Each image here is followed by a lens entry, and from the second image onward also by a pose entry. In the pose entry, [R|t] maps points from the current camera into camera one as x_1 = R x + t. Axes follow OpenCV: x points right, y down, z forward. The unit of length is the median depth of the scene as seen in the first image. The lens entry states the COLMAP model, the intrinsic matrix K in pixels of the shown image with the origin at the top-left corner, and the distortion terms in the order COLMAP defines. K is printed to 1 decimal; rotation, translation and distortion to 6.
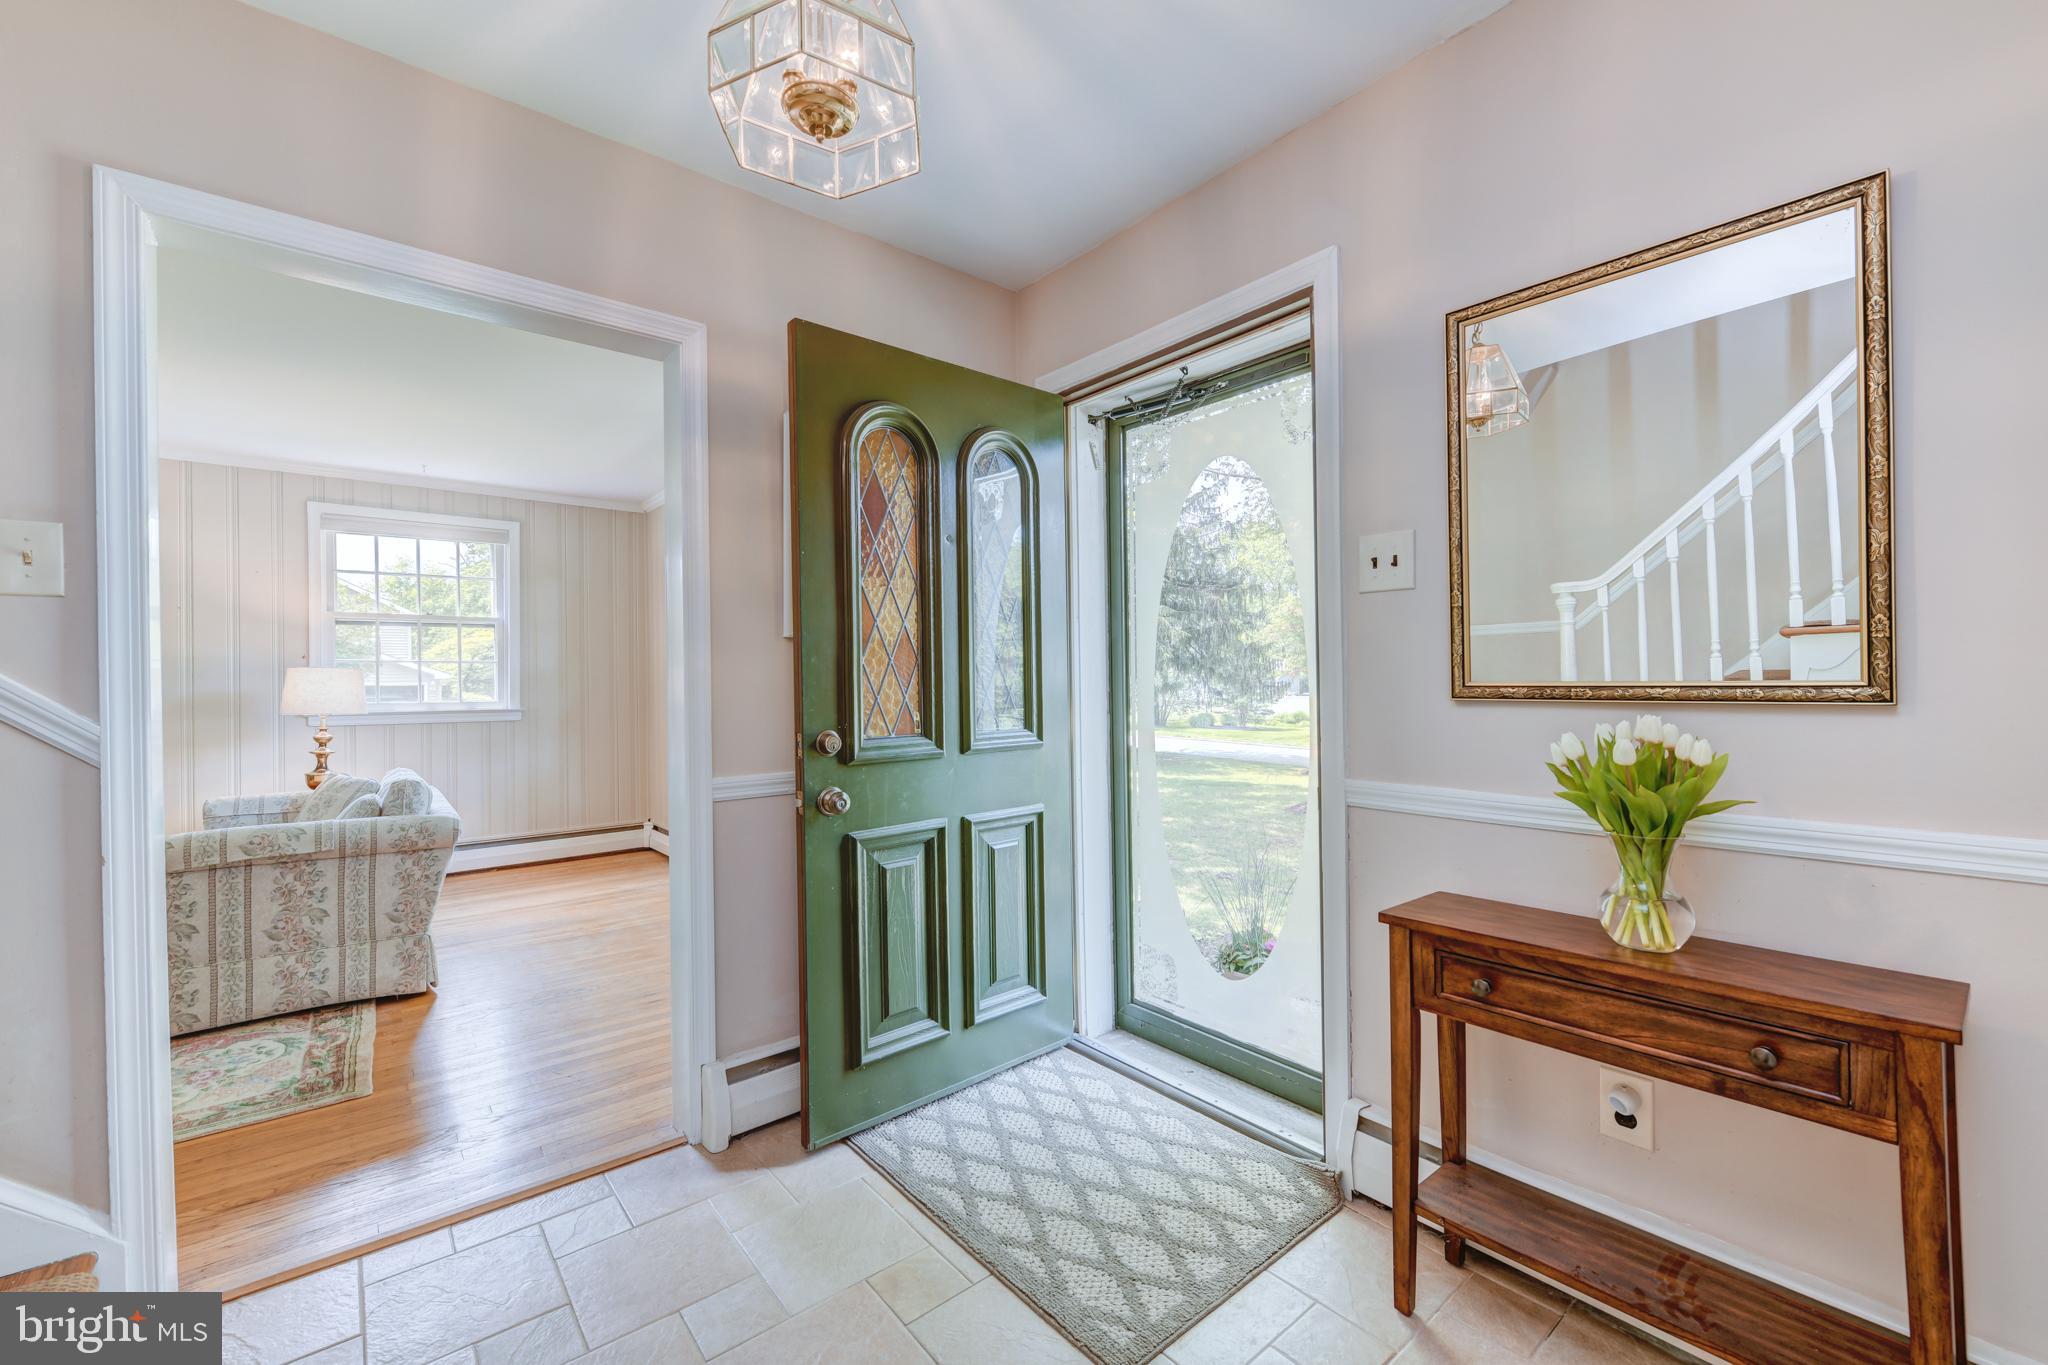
lens RADIAL K [[832.3, 0, 1024.8], [0, 832.3, 685.2], [0, 0, 1]] dist [-0.000394, -0.000064]
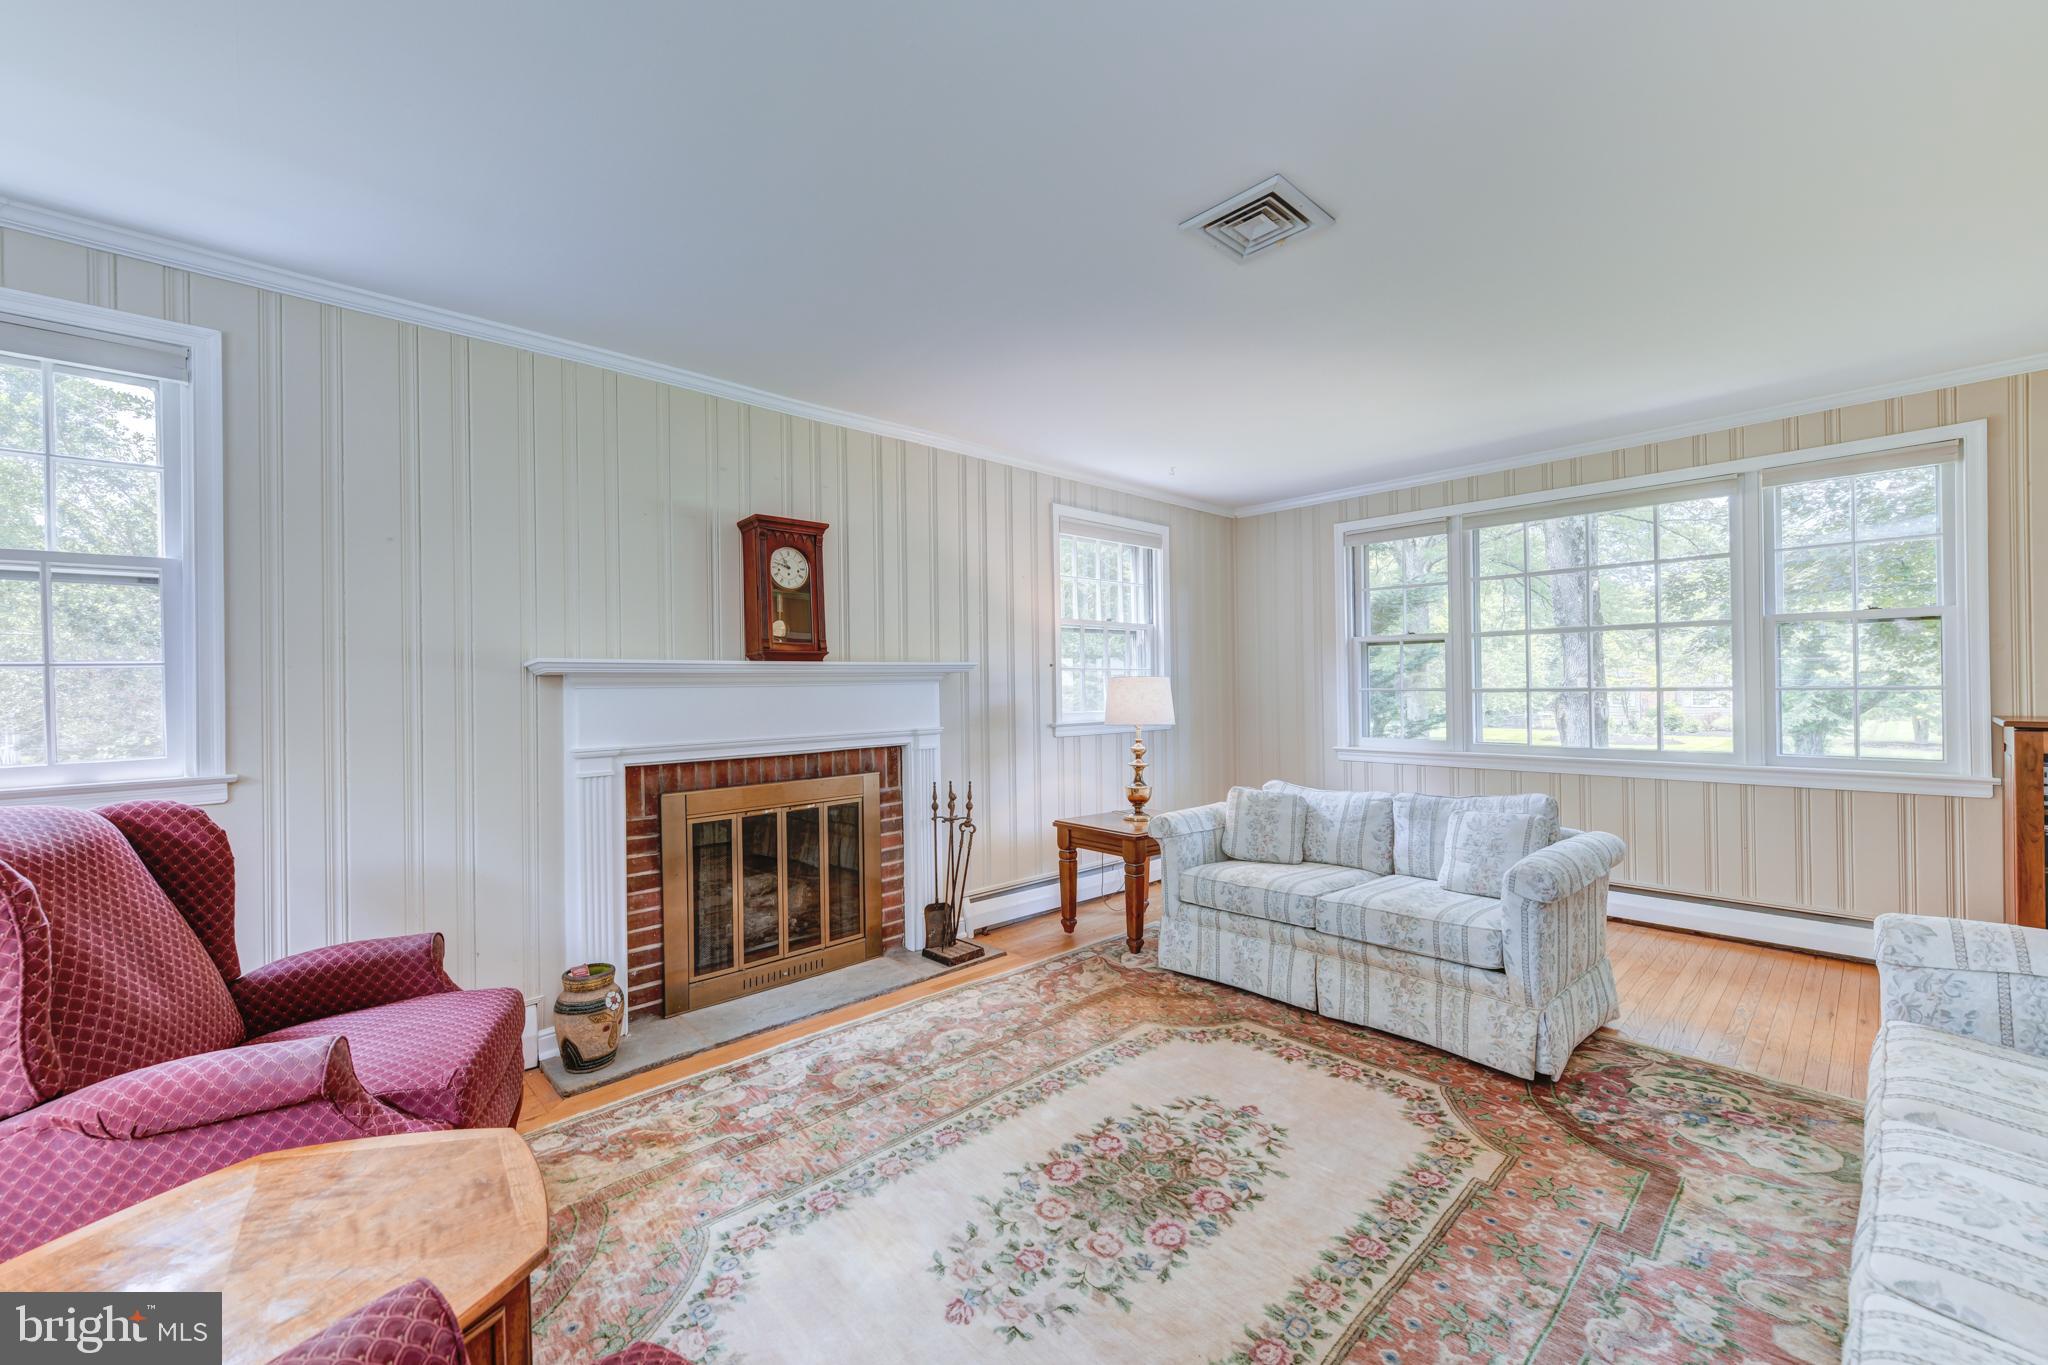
lens RADIAL K [[809.7, 0, 1028.1], [0, 809.7, 680.7], [0, 0, 1]] dist [0.003759, 0.000246]
pose [[0.997368, -0.004549, 0.072363, -1.035042], [0.004933, 0.999975, -0.005136, -0.011607], [-0.072338, 0.005480, 0.997365, 0.081957]]
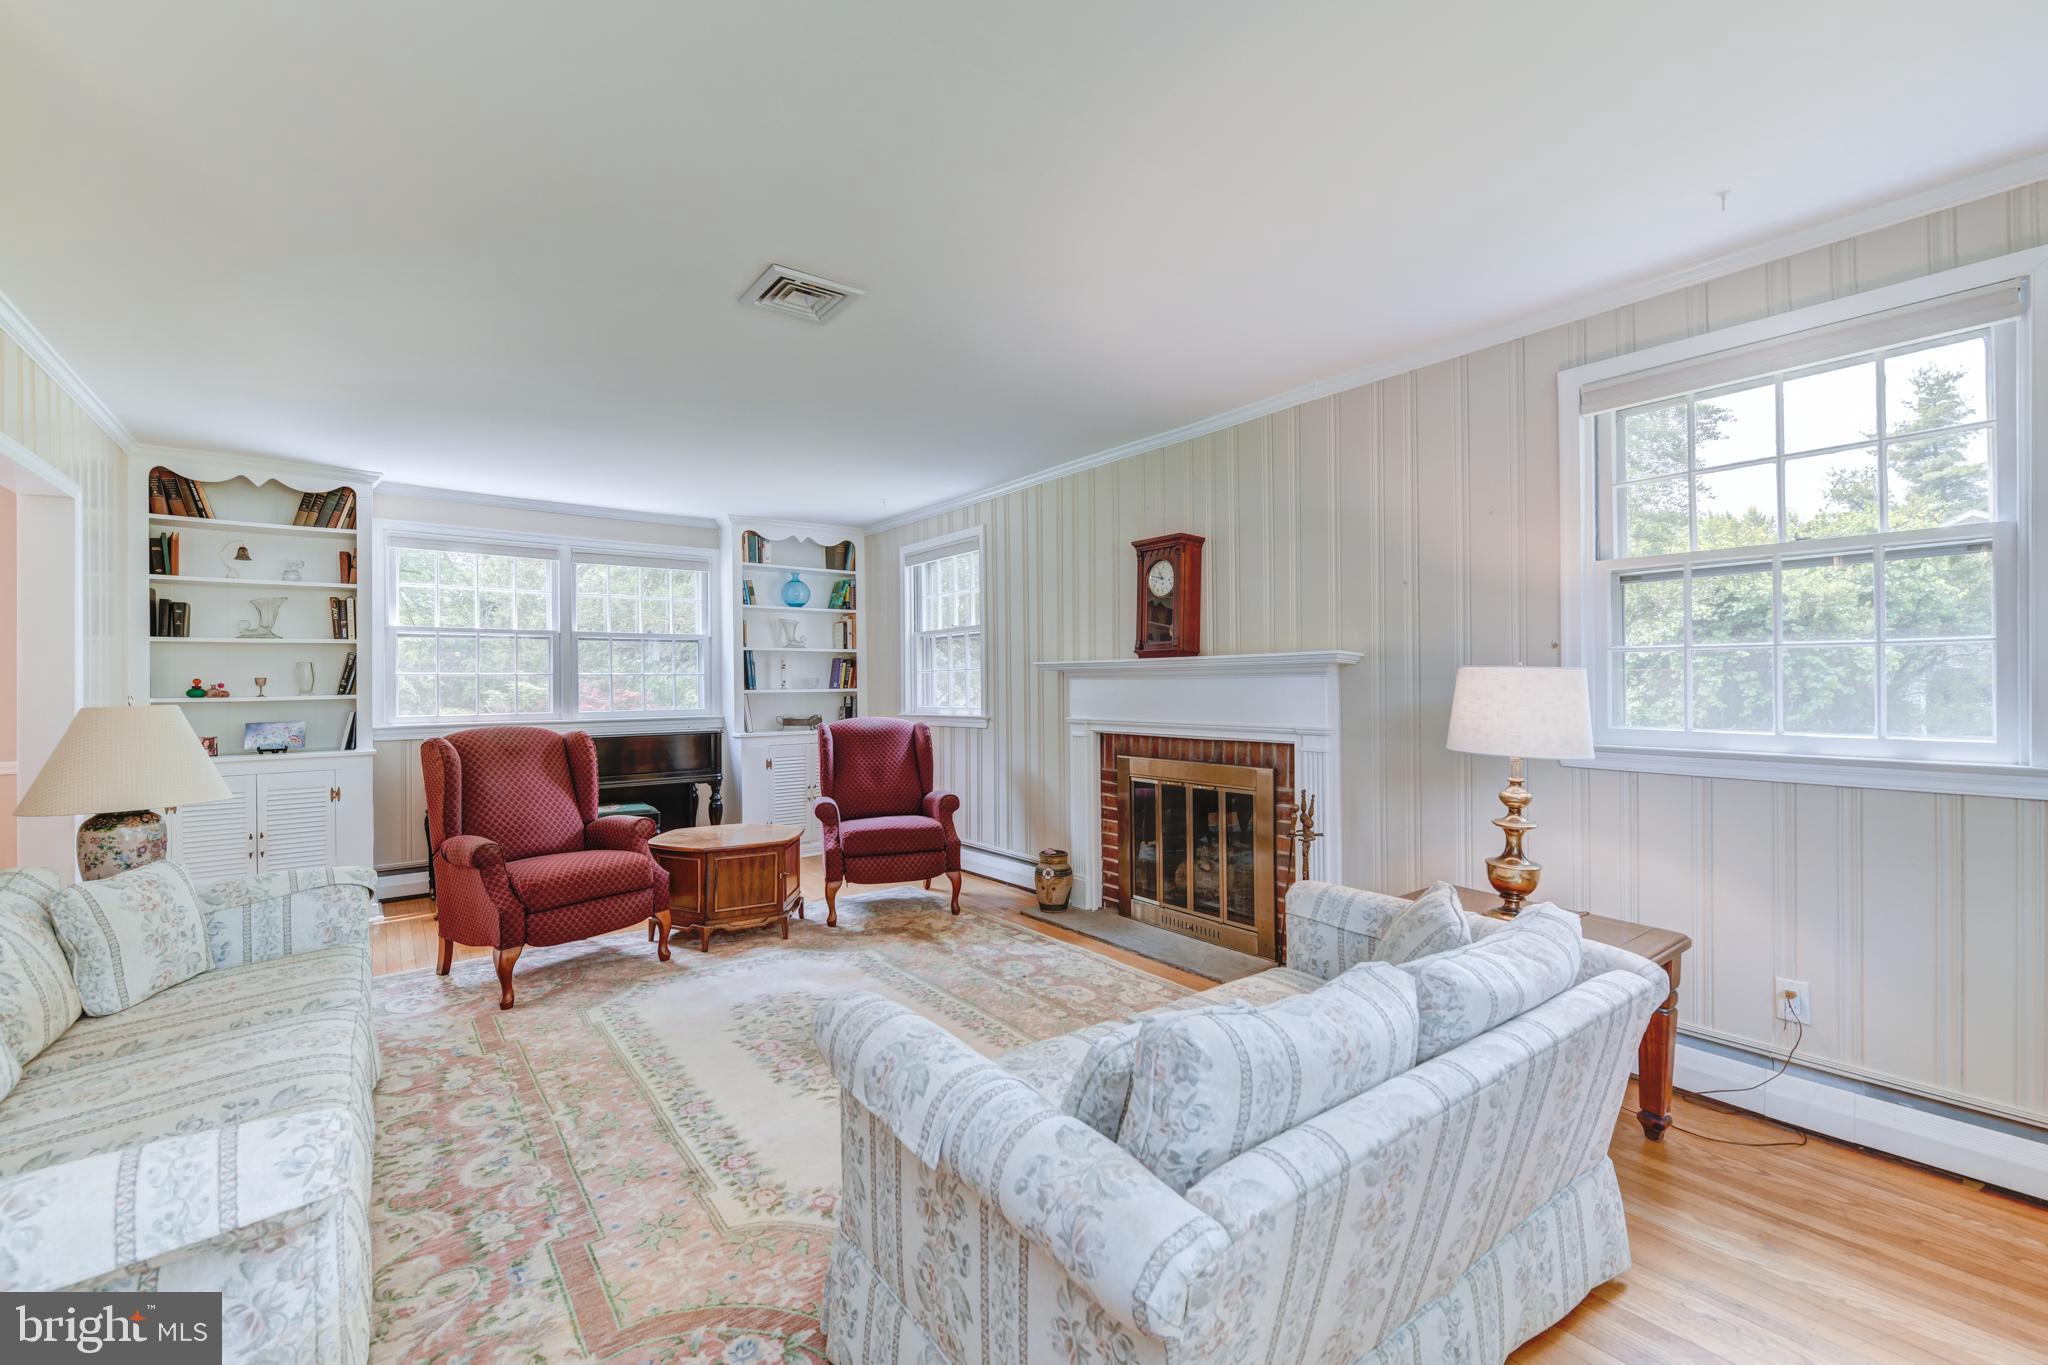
lens RADIAL K [[845.5, 0, 1027.7], [0, 845.5, 677.9], [0, 0, 1]] dist [0.000764, 0.000013]
pose [[-0.019510, 0.006559, -0.999788, -0.296113], [0.006546, 0.999958, 0.006432, -0.019284], [0.999788, -0.006420, -0.019553, 0.697752]]
